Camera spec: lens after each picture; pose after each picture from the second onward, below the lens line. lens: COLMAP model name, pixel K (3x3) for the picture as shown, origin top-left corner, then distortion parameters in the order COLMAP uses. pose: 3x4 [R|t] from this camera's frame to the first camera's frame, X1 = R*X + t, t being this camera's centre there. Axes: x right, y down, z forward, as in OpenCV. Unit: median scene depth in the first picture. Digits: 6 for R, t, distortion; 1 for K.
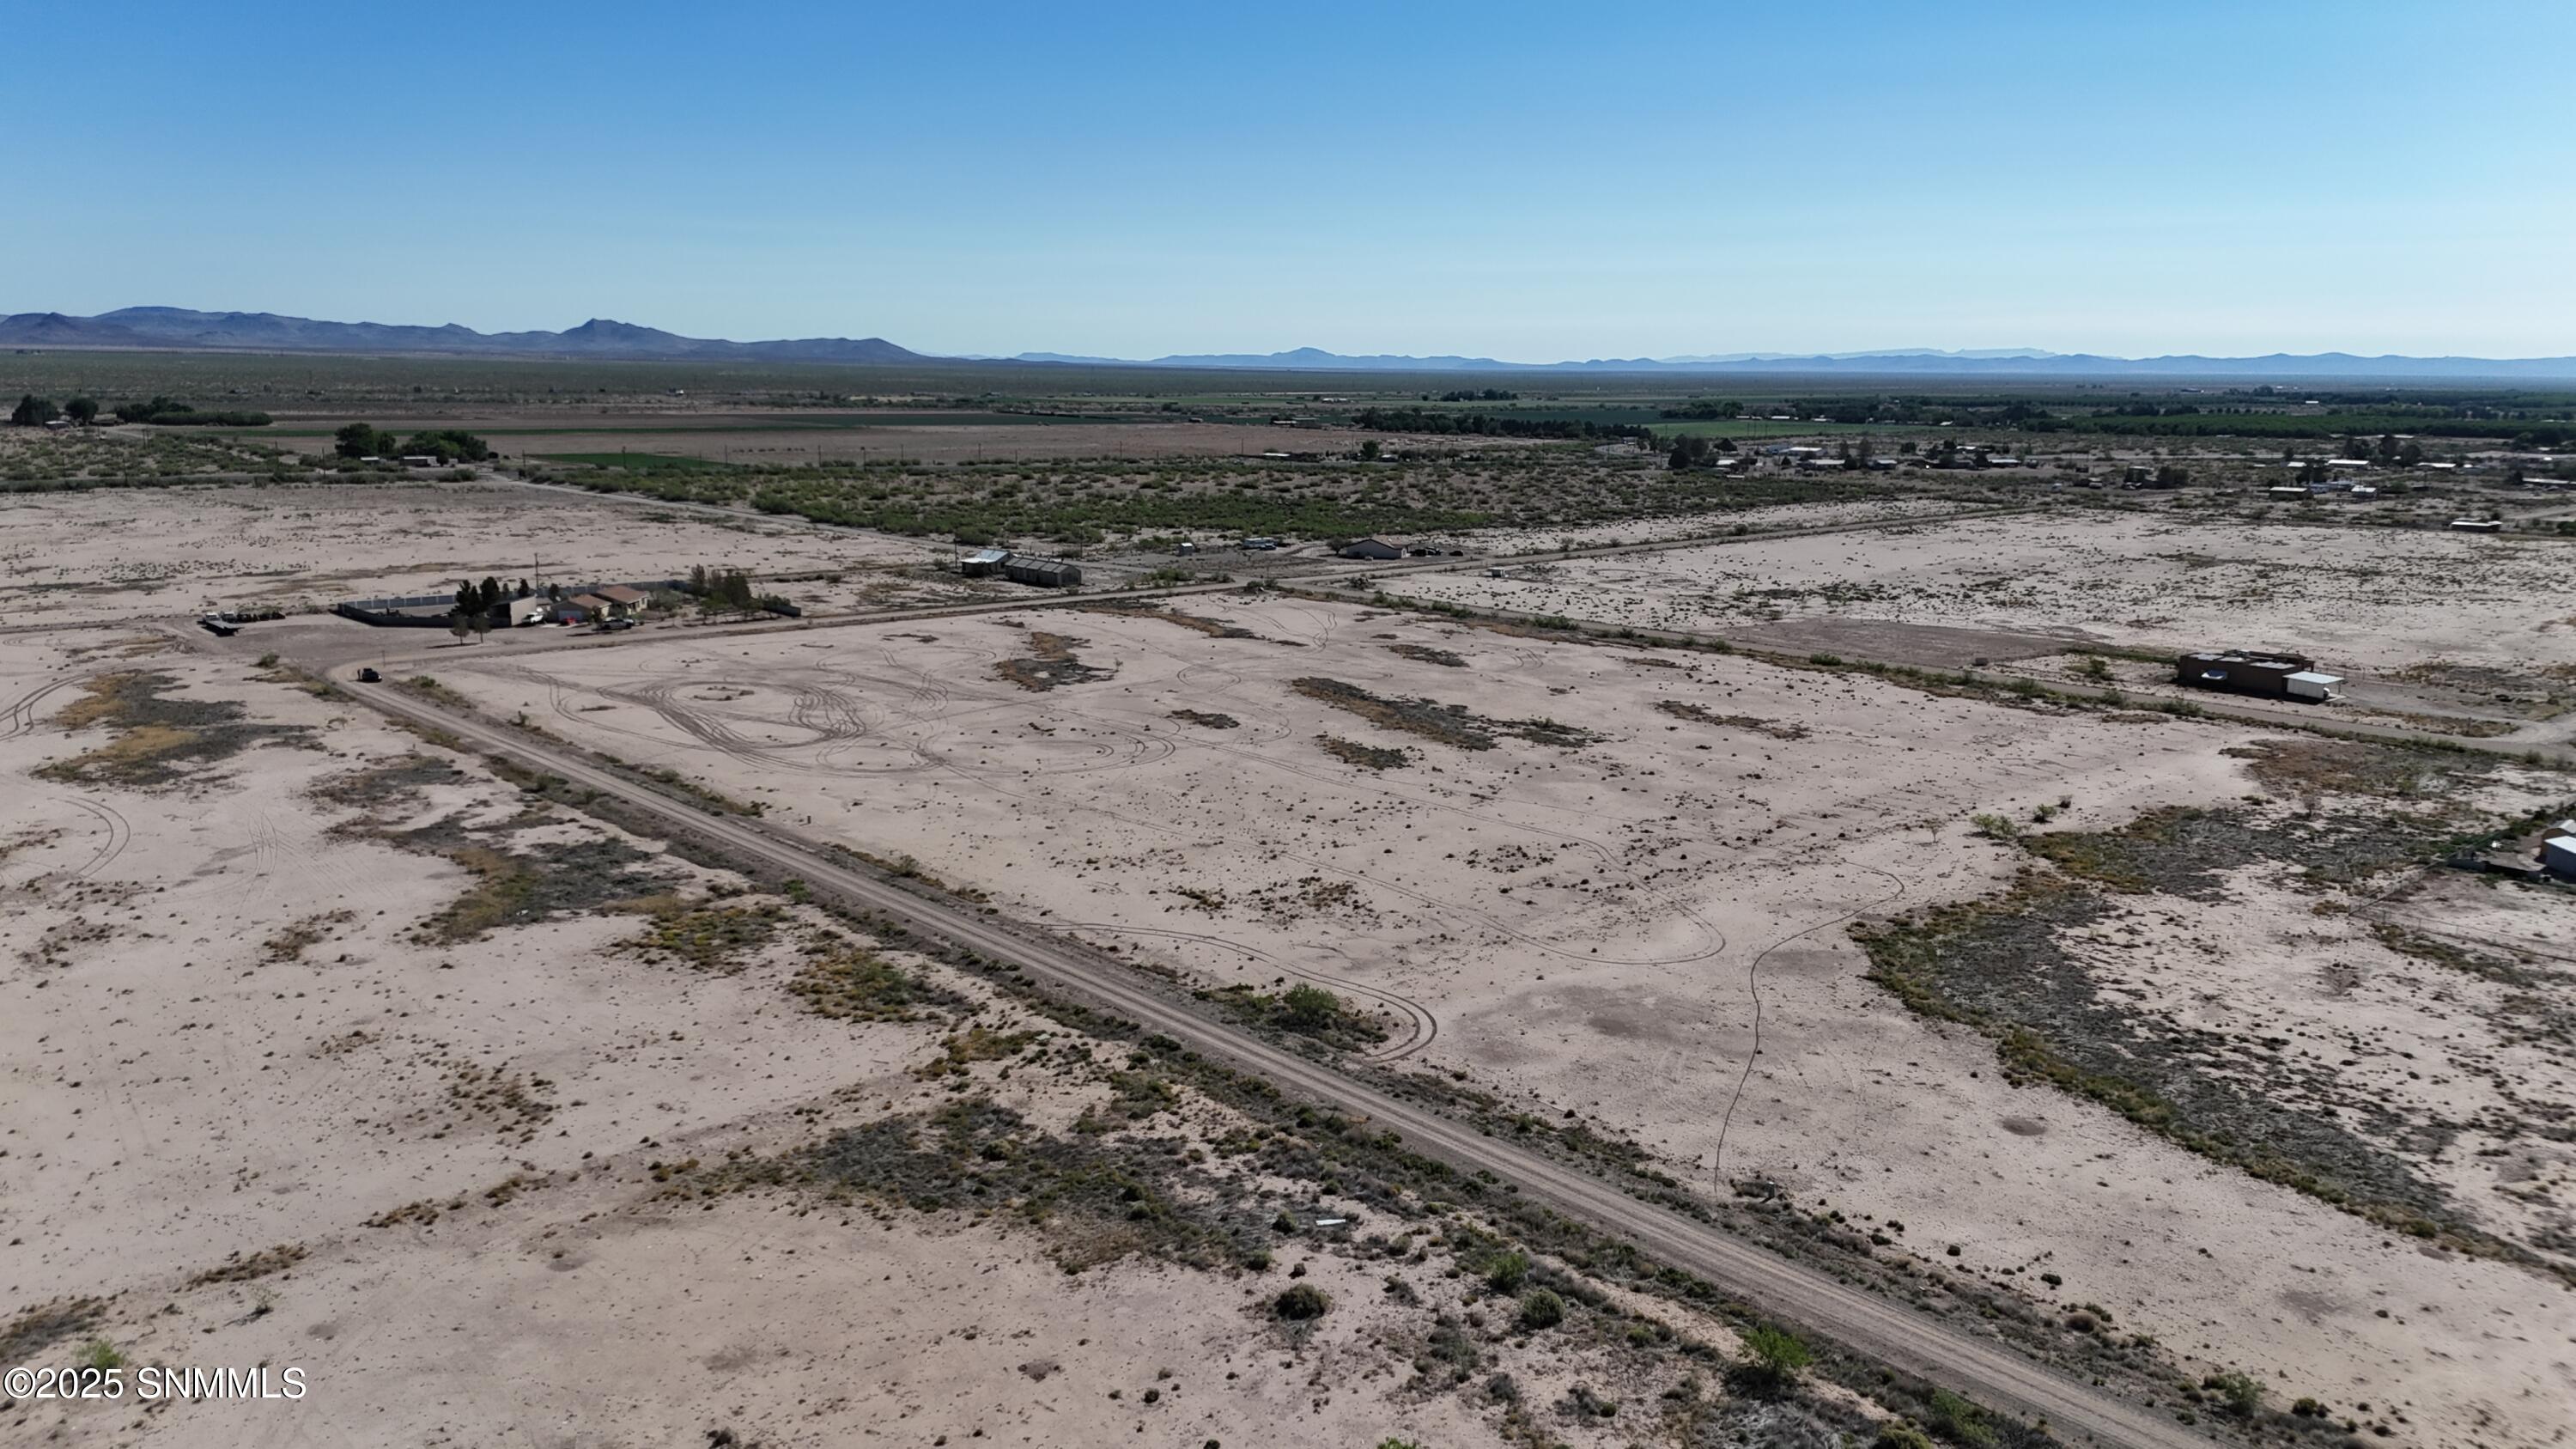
lens RADIAL K [[1869.4, 0, 1301.5], [0, 1869.4, 744.5], [0, 0, 1]] dist [0.086545, -0.081138]
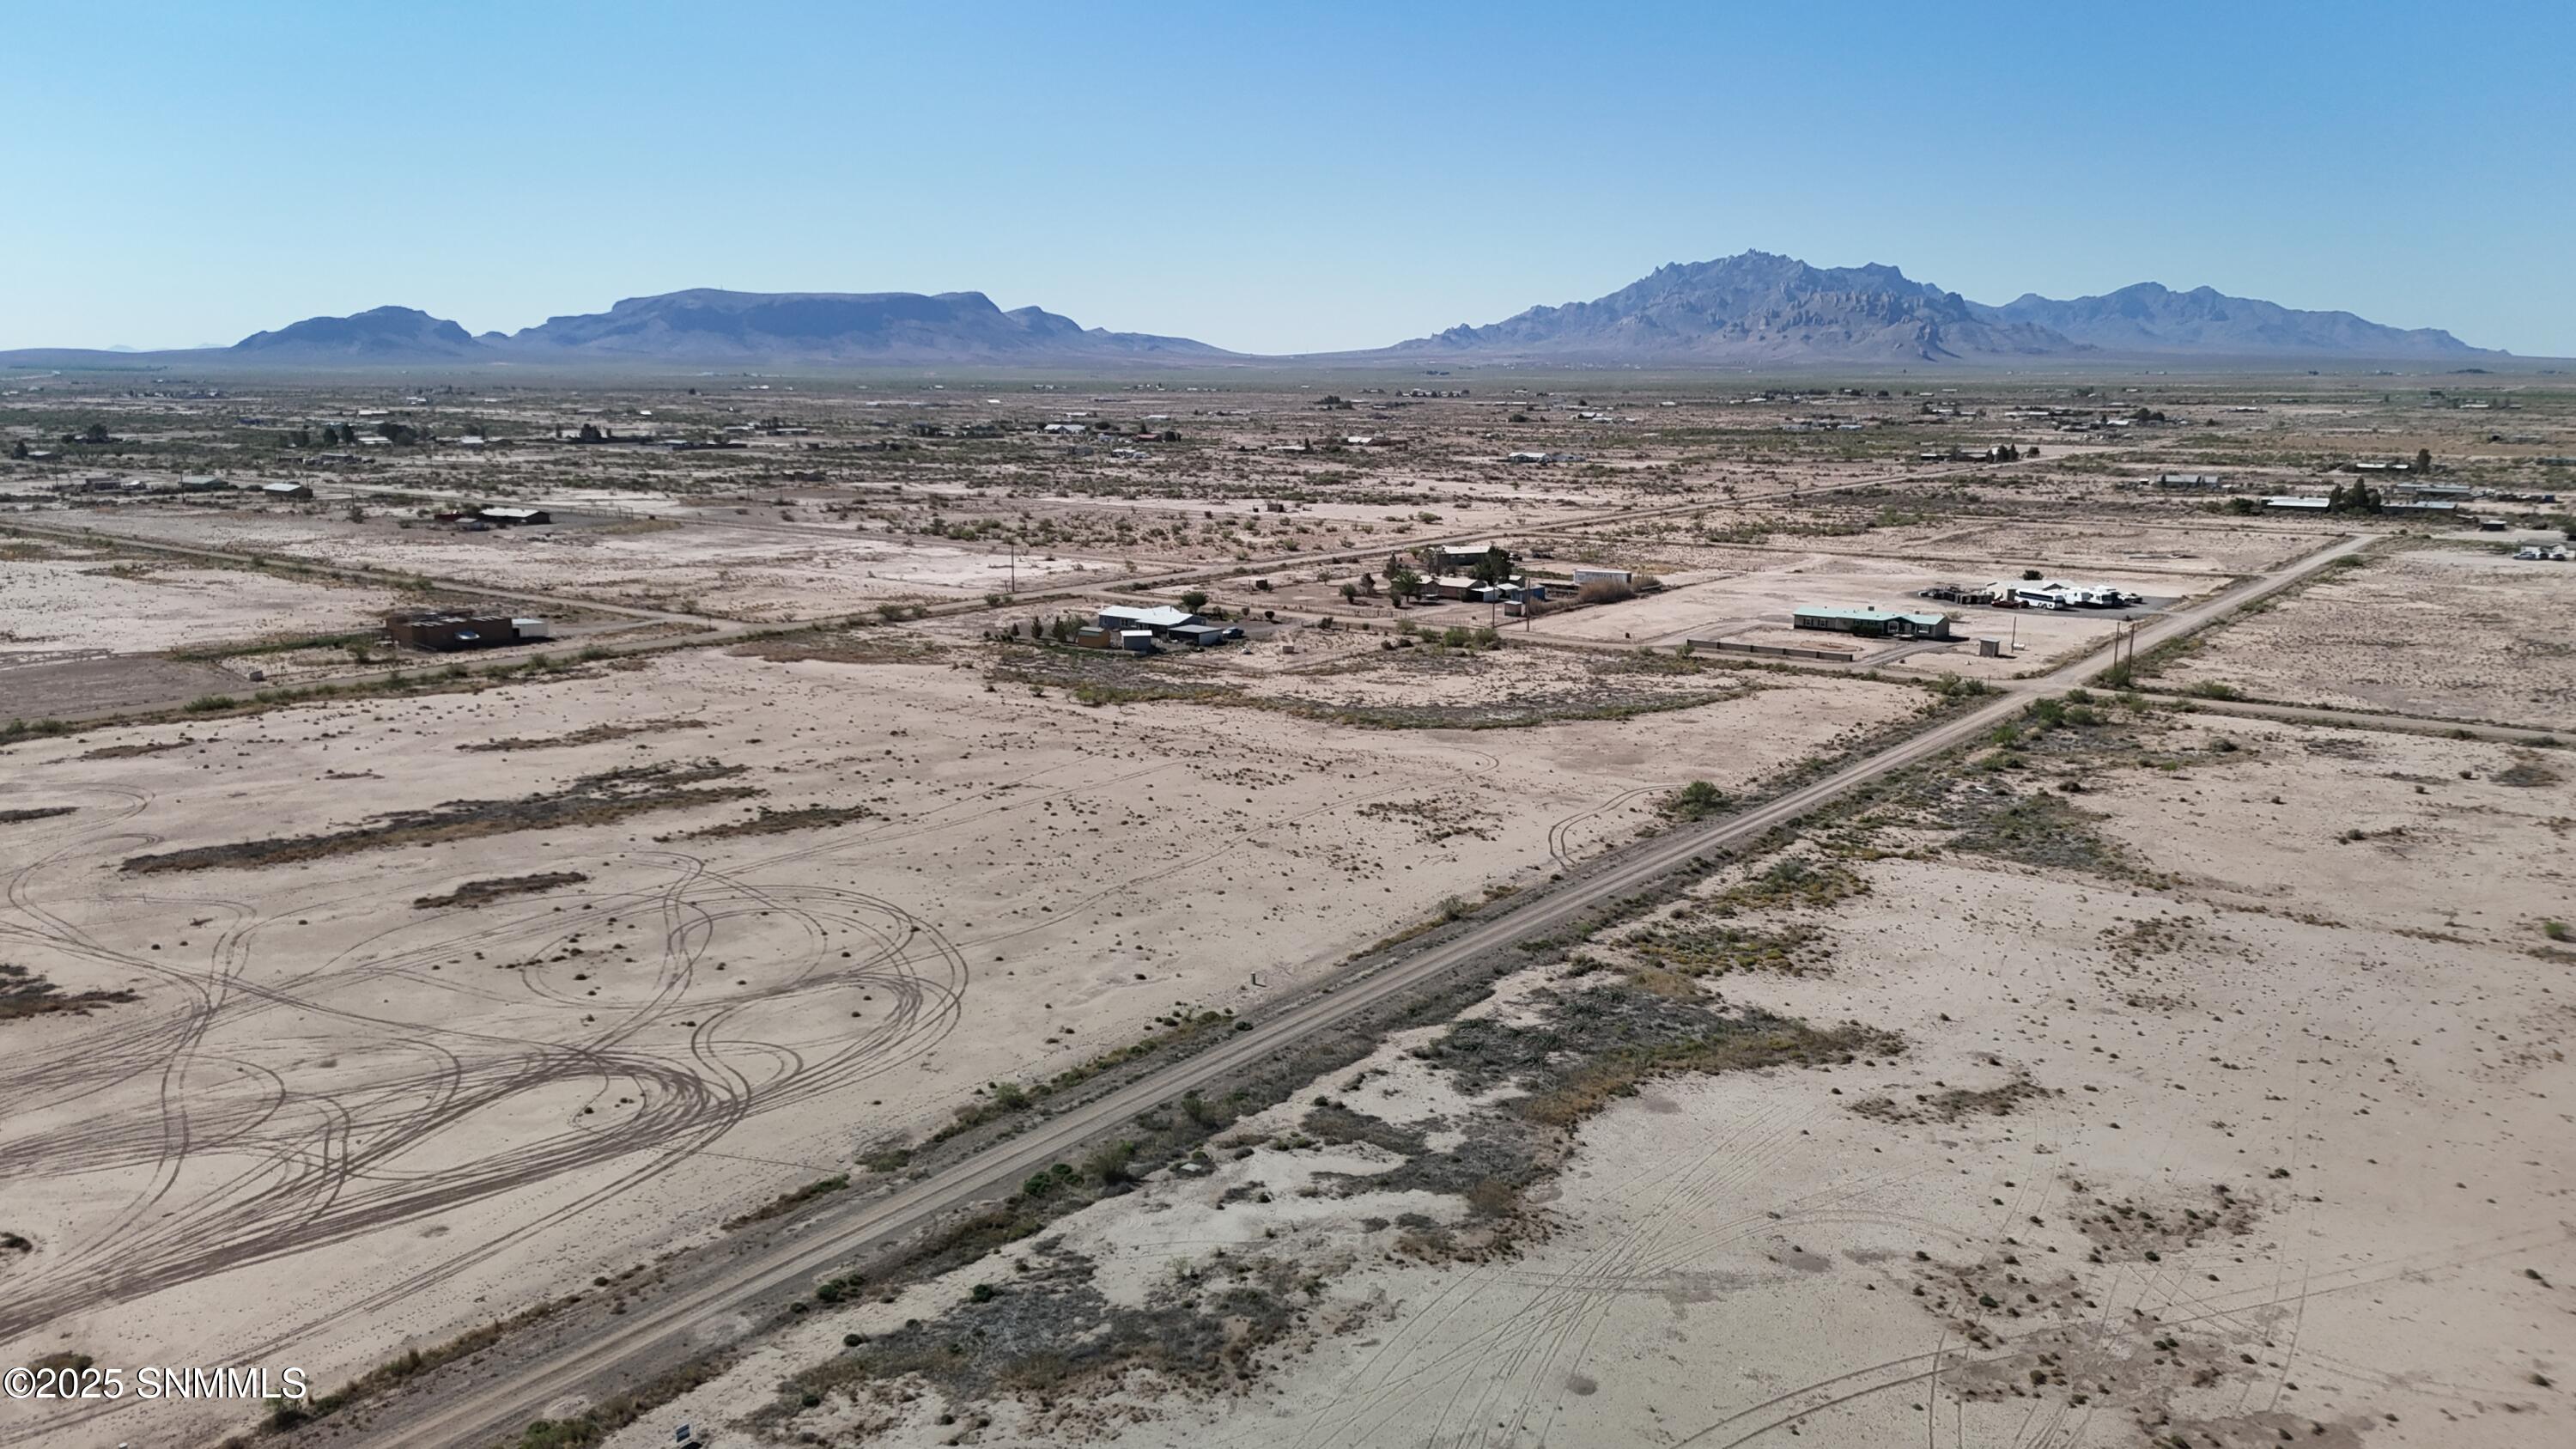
lens RADIAL K [[1869.4, 0, 1295.2], [0, 1869.4, 718.3], [0, 0, 1]] dist [0.086545, -0.081138]
pose [[-0.187330, -0.192624, 0.963226, -1.198593], [0.188503, 0.955311, 0.227702, -0.277488], [-0.964040, 0.224226, -0.142649, 1.350281]]
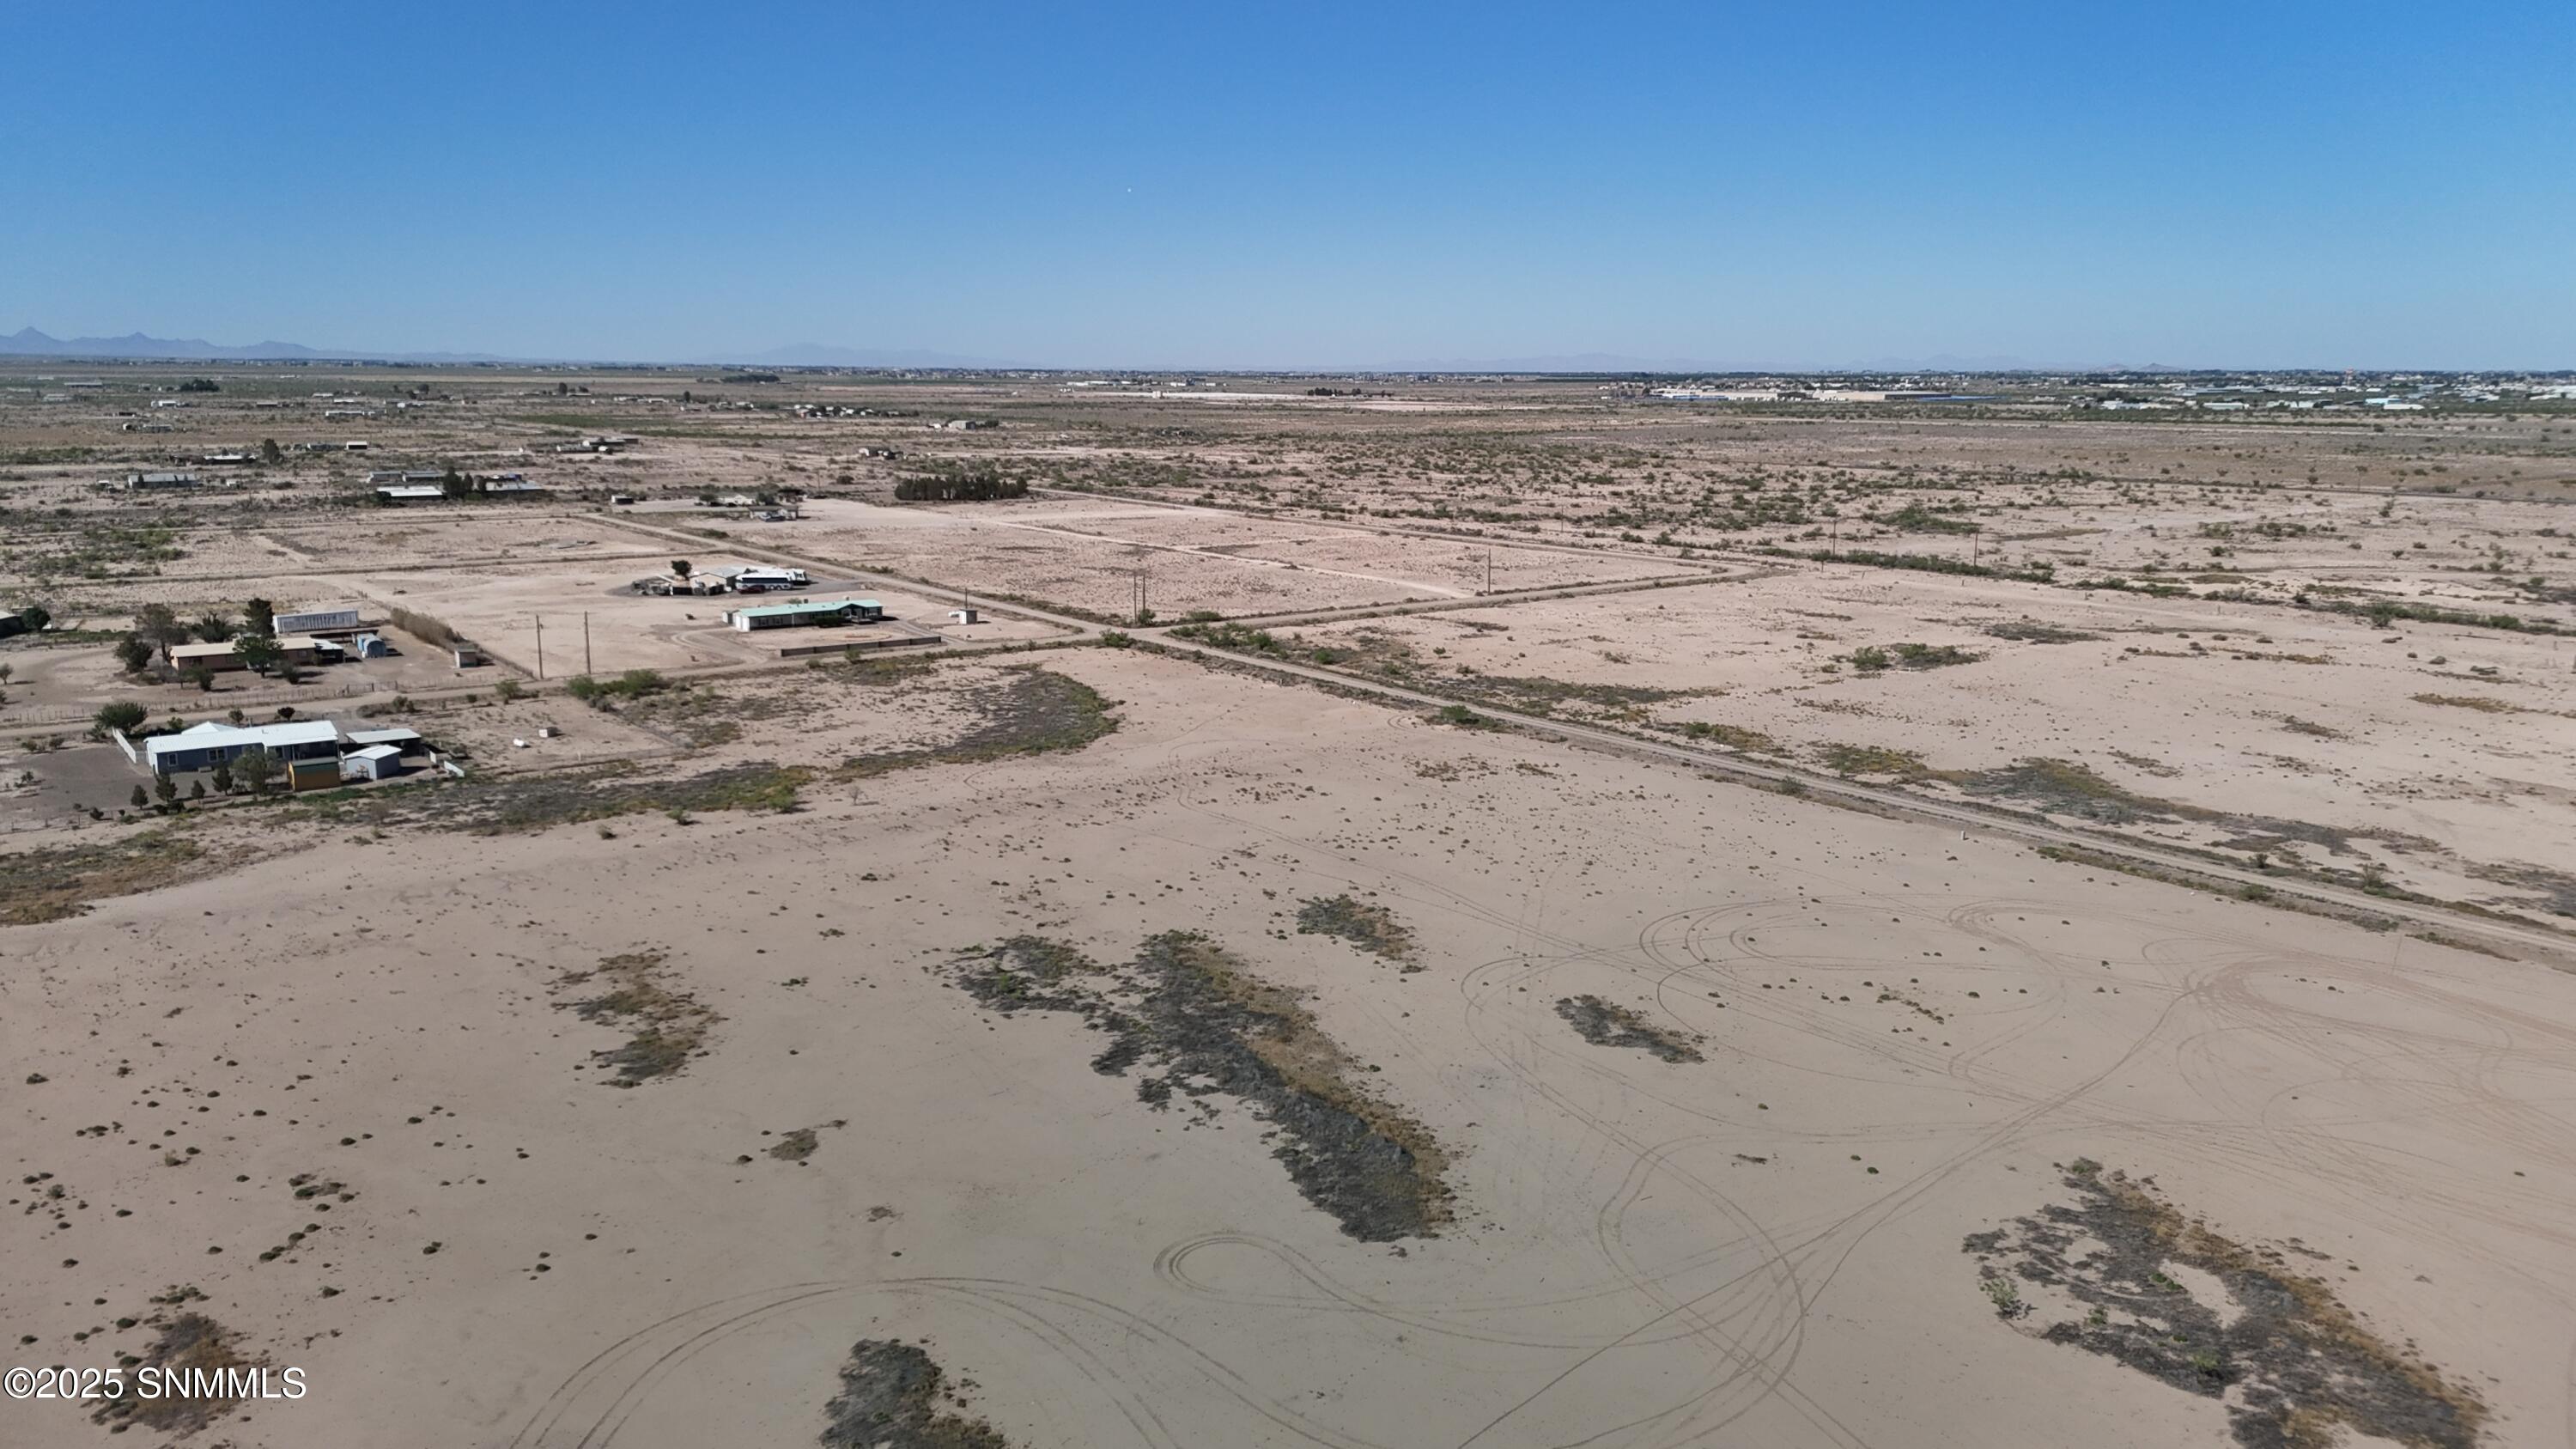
lens RADIAL K [[1869.4, 0, 1293.8], [0, 1869.4, 723.7], [0, 0, 1]] dist [0.086545, -0.081138]
pose [[-0.995160, -0.034963, 0.091836, -0.003785], [0.002349, 0.925834, 0.377924, -0.487816], [-0.098238, 0.376311, -0.921271, 2.430221]]
